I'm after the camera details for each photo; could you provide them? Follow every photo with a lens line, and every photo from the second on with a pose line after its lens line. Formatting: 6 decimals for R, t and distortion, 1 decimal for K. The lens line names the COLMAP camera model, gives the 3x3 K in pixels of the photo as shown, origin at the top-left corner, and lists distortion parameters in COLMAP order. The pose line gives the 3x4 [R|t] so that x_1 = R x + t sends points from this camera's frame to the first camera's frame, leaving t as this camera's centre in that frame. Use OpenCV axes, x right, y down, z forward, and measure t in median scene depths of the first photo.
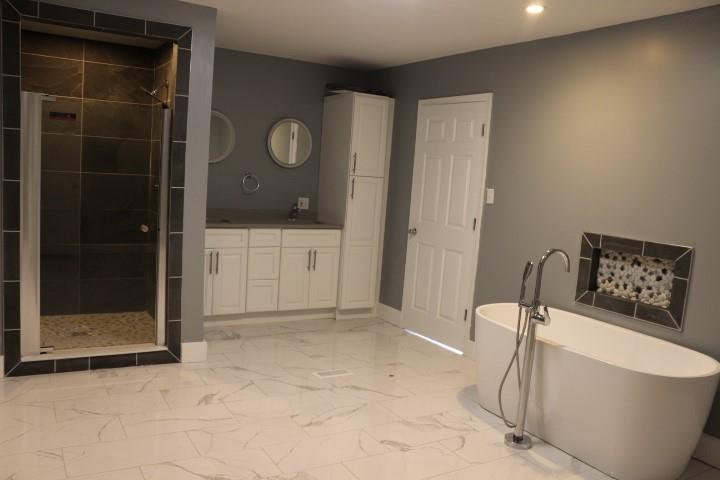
lens RADIAL K [[592.1, 0, 360.2], [0, 592.1, 251.5], [0, 0, 1]] dist [-0.167721, 0.153543]
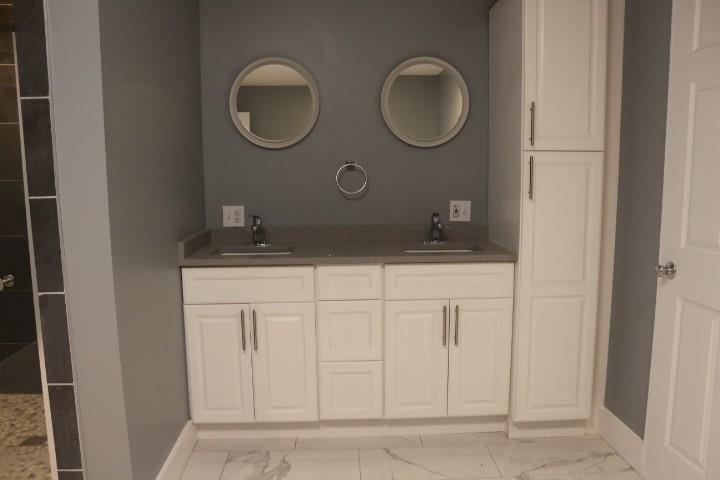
lens RADIAL K [[592.1, 0, 360.2], [0, 592.1, 251.5], [0, 0, 1]] dist [-0.167721, 0.153543]
pose [[0.873151, -0.005908, -0.487413, 0.096335], [0.003724, 0.999978, -0.005449, -0.045859], [0.487435, 0.002943, 0.873154, 0.530565]]
